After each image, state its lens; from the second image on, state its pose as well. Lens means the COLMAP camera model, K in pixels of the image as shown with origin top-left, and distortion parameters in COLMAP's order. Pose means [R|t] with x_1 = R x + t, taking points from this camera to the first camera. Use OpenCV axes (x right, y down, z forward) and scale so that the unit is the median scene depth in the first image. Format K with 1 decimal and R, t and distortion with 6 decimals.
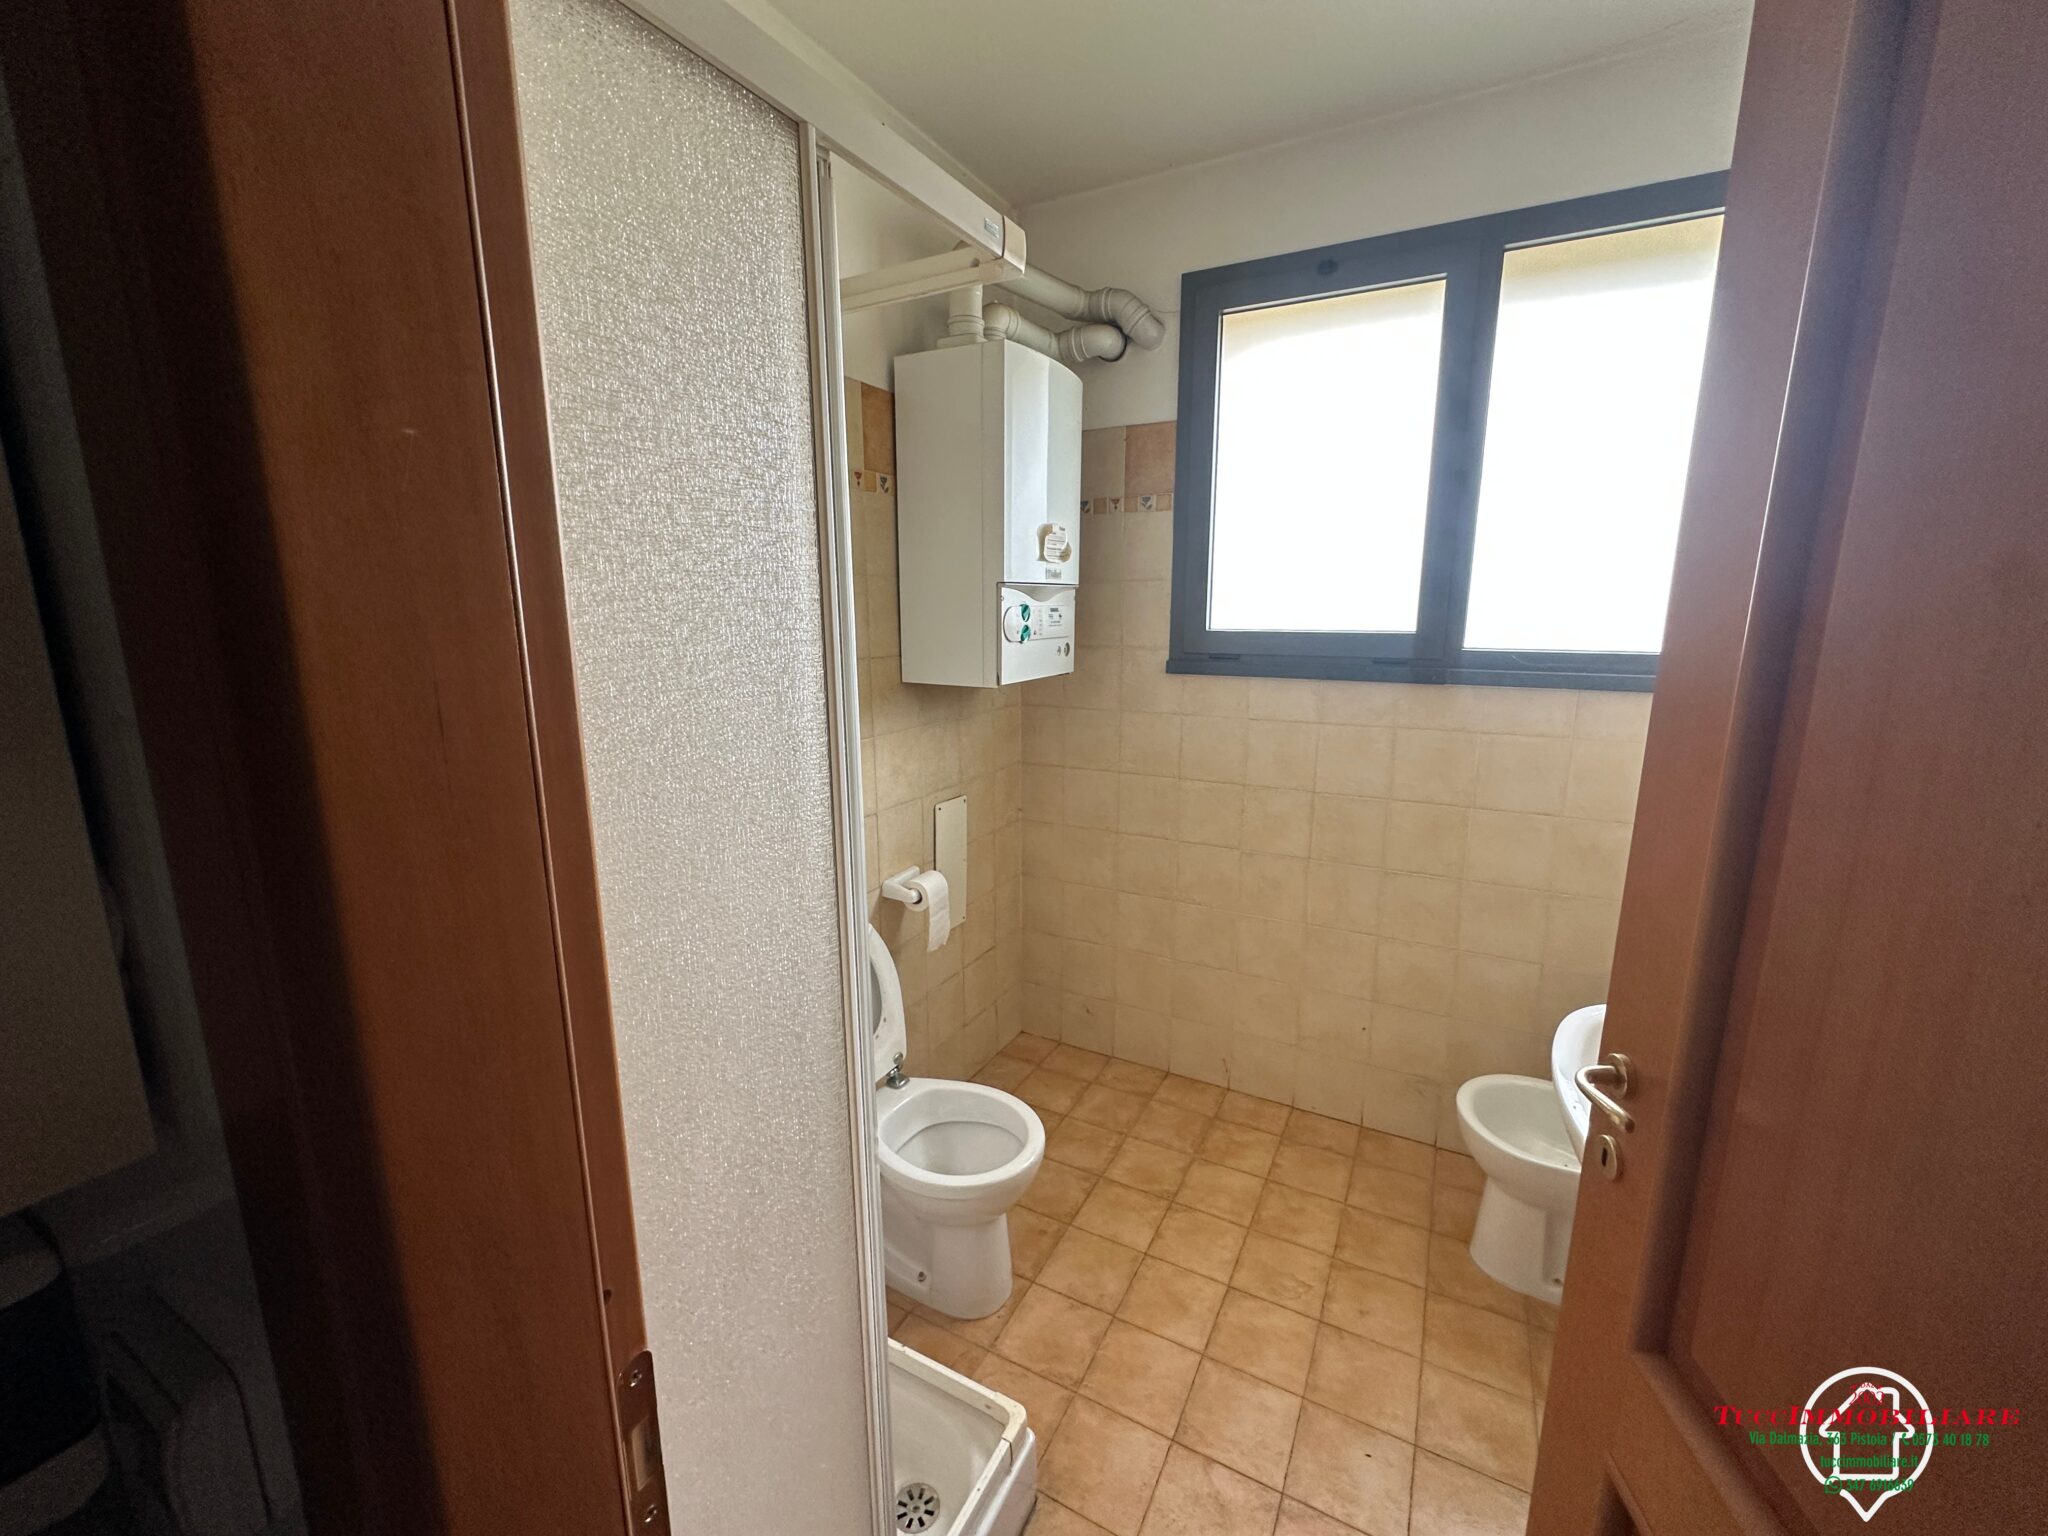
lens RADIAL K [[820.6, 0, 1023.3], [0, 820.6, 767.9], [0, 0, 1]] dist [-0.002434, 0.000181]
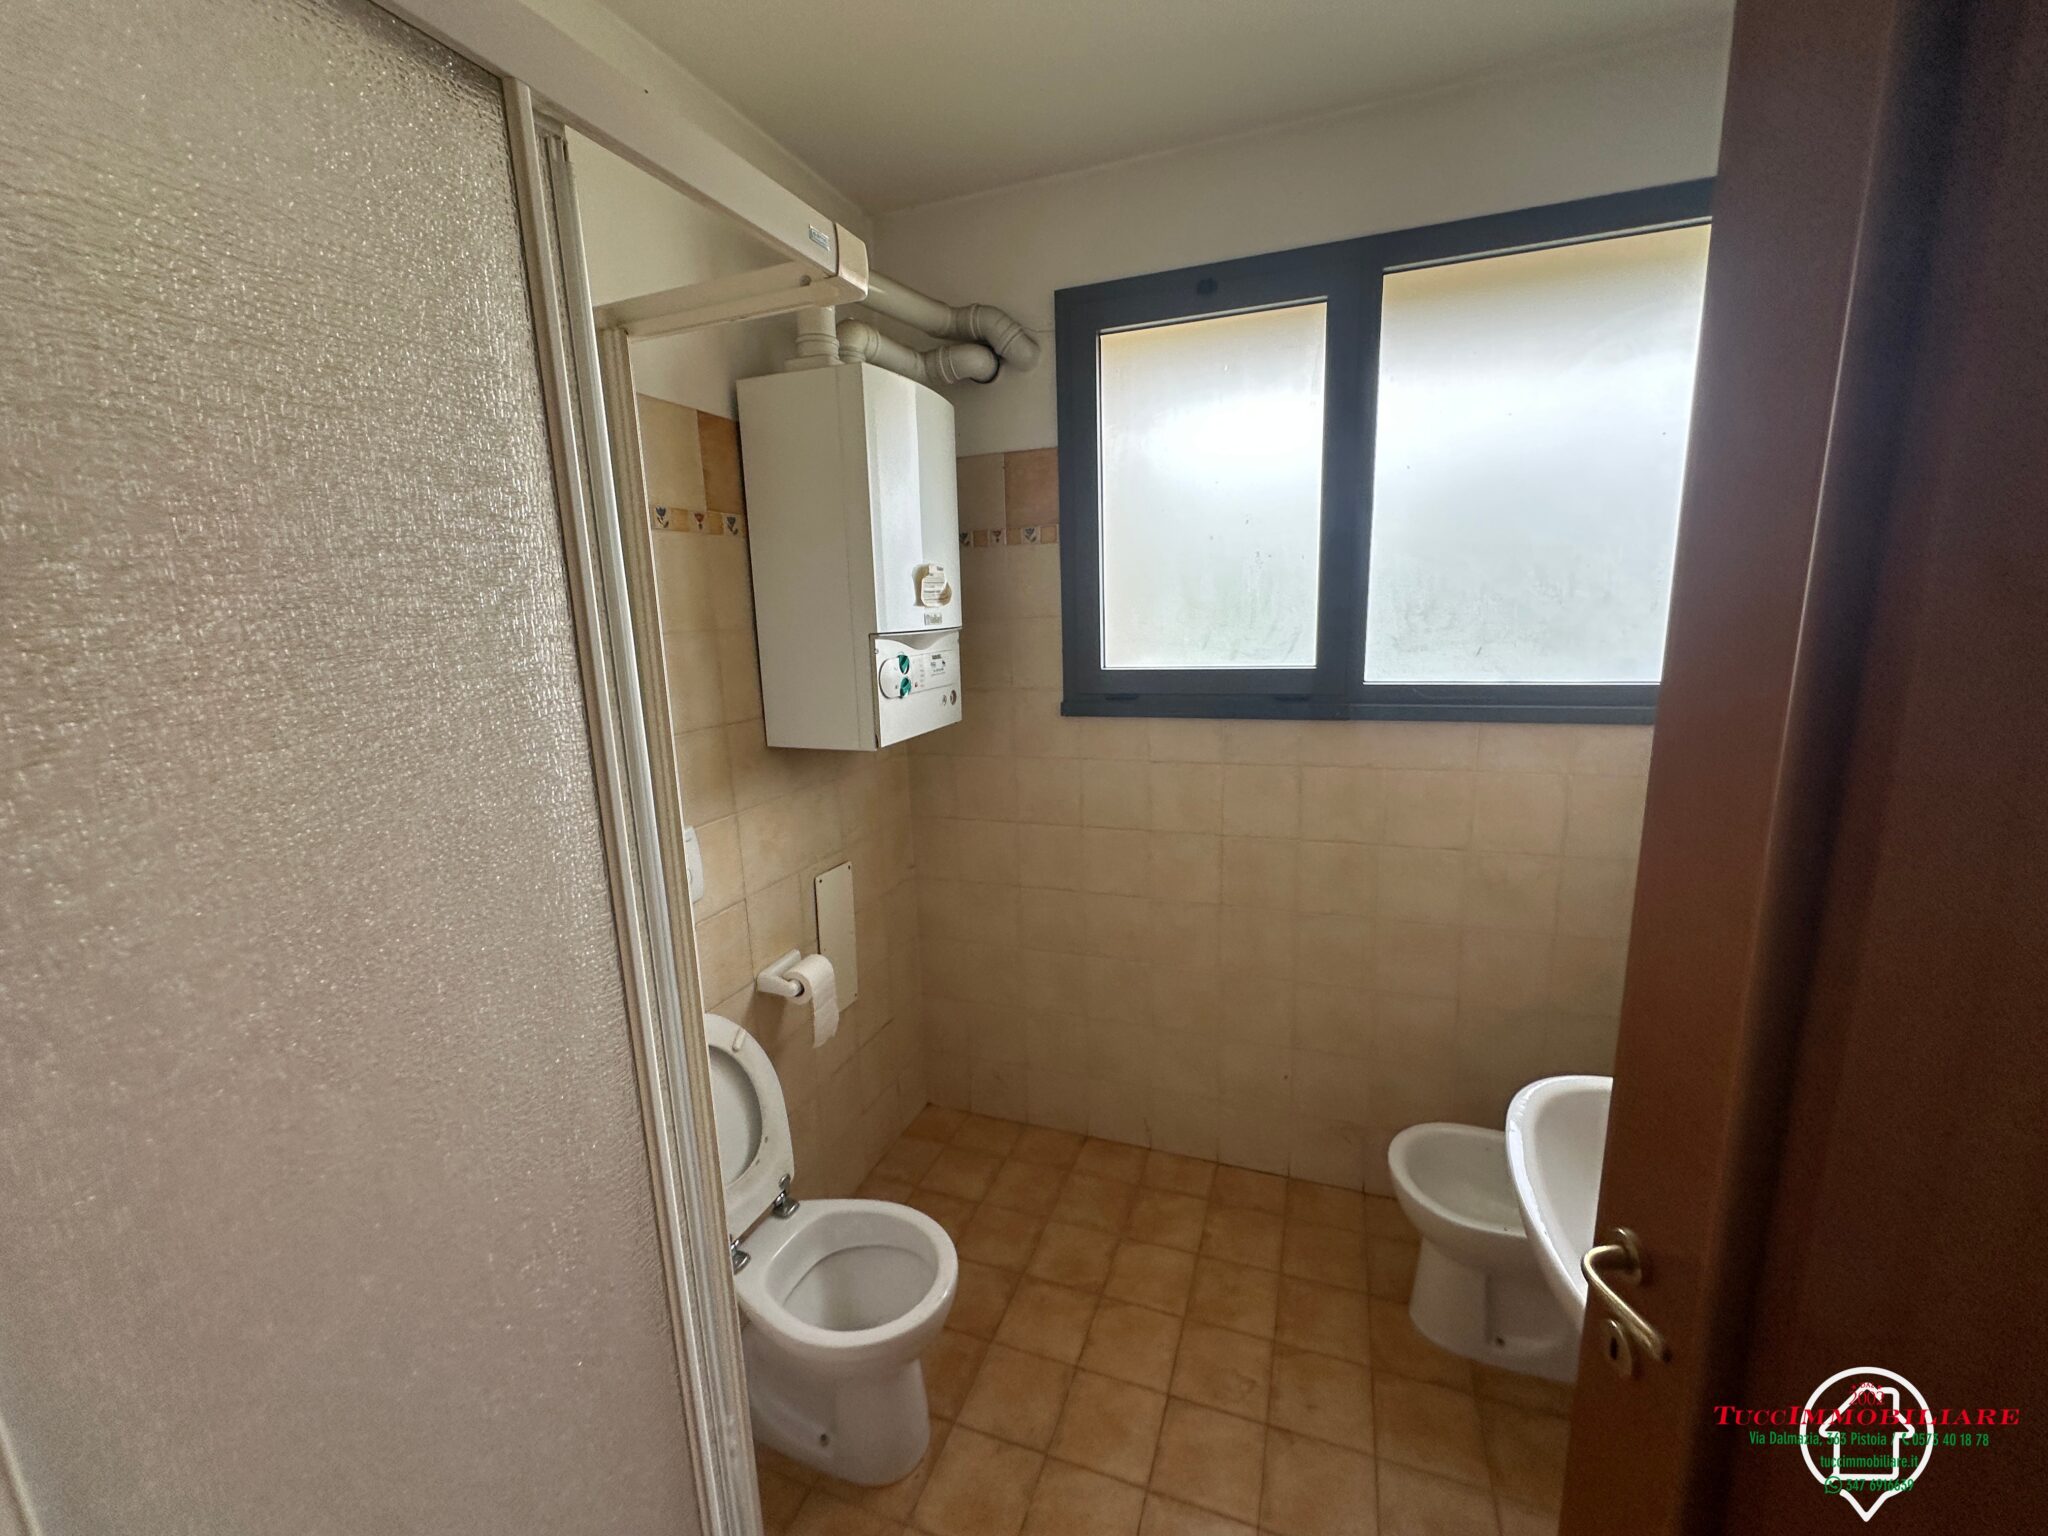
lens RADIAL K [[820.6, 0, 1023.3], [0, 820.6, 767.9], [0, 0, 1]] dist [-0.002434, 0.000181]
pose [[0.990529, -0.055044, 0.125786, 0.012696], [0.056140, 0.998409, -0.005187, -0.064000], [-0.125301, 0.012199, 0.992044, 0.094916]]
